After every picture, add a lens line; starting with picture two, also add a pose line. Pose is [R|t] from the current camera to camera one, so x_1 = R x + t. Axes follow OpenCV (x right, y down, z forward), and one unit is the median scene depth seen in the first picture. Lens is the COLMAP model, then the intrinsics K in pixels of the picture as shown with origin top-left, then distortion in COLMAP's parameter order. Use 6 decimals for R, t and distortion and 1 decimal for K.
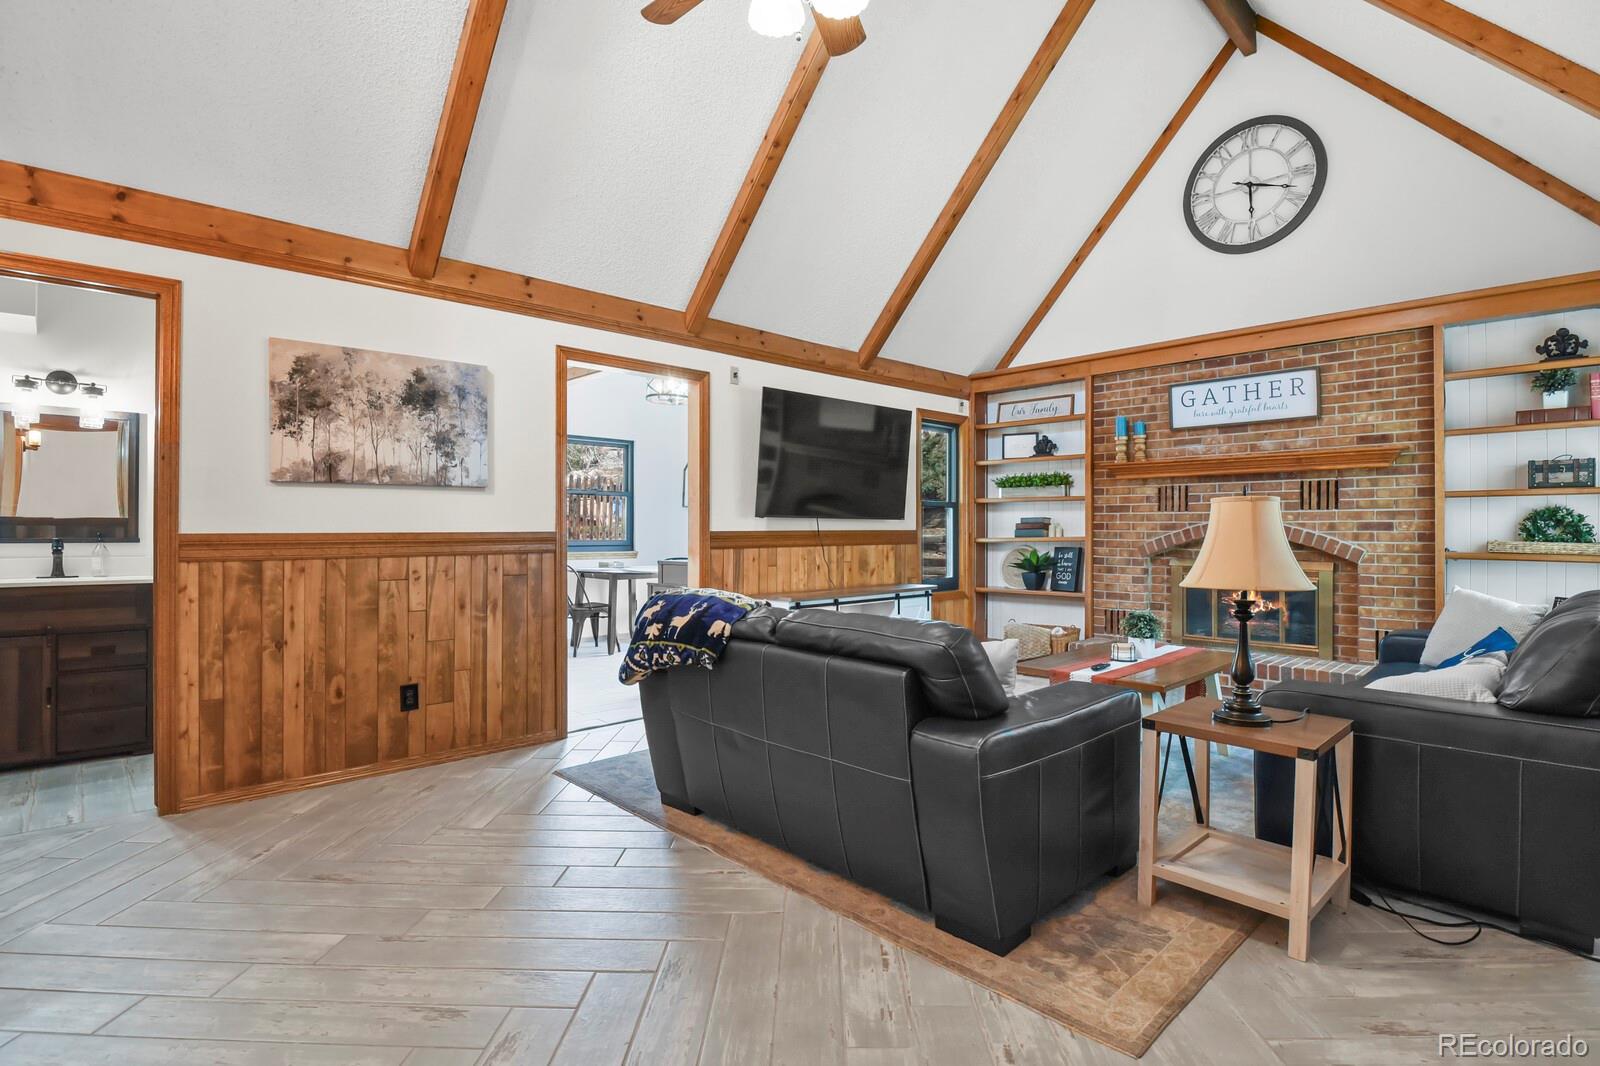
lens RADIAL K [[776.2, 0, 804.4], [0, 776.2, 532.3], [0, 0, 1]] dist [-0.014589, -0.004108]
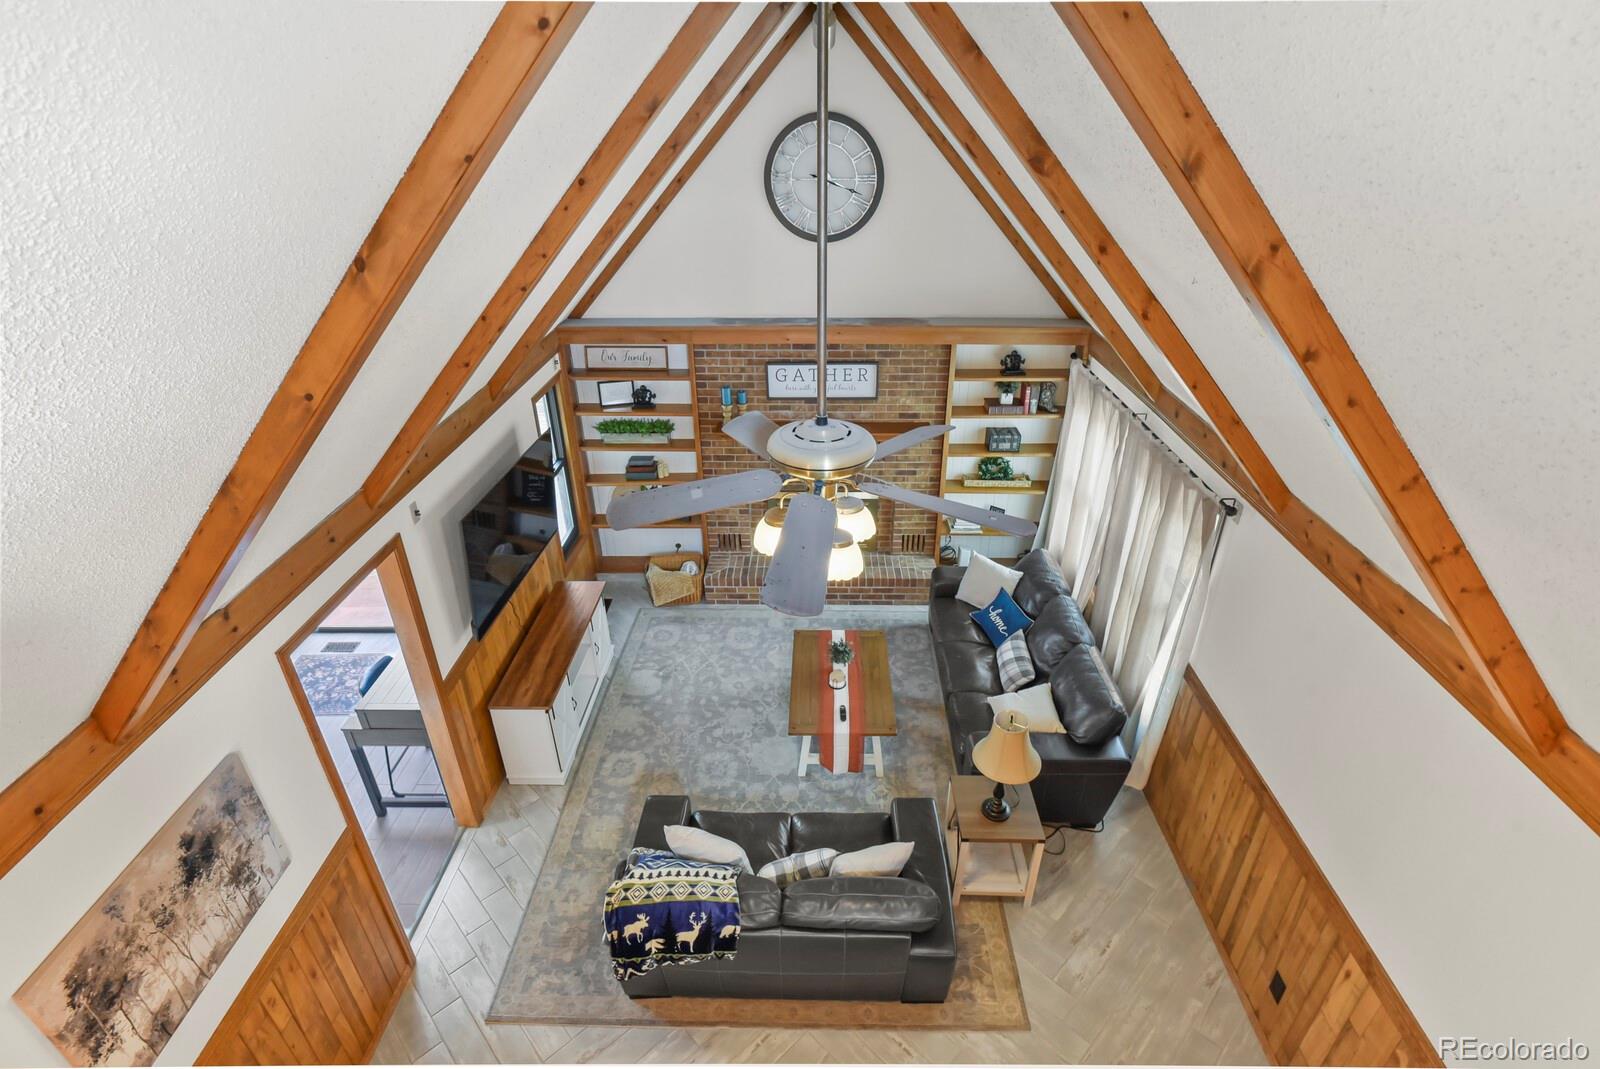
lens RADIAL K [[776.2, 0, 810.4], [0, 776.2, 534.4], [0, 0, 1]] dist [-0.014589, -0.004108]
pose [[0.703083, -0.345945, 0.621286, -0.352598], [0.006741, 0.876890, 0.480643, -0.644871], [-0.711076, -0.333744, 0.618859, 0.195378]]
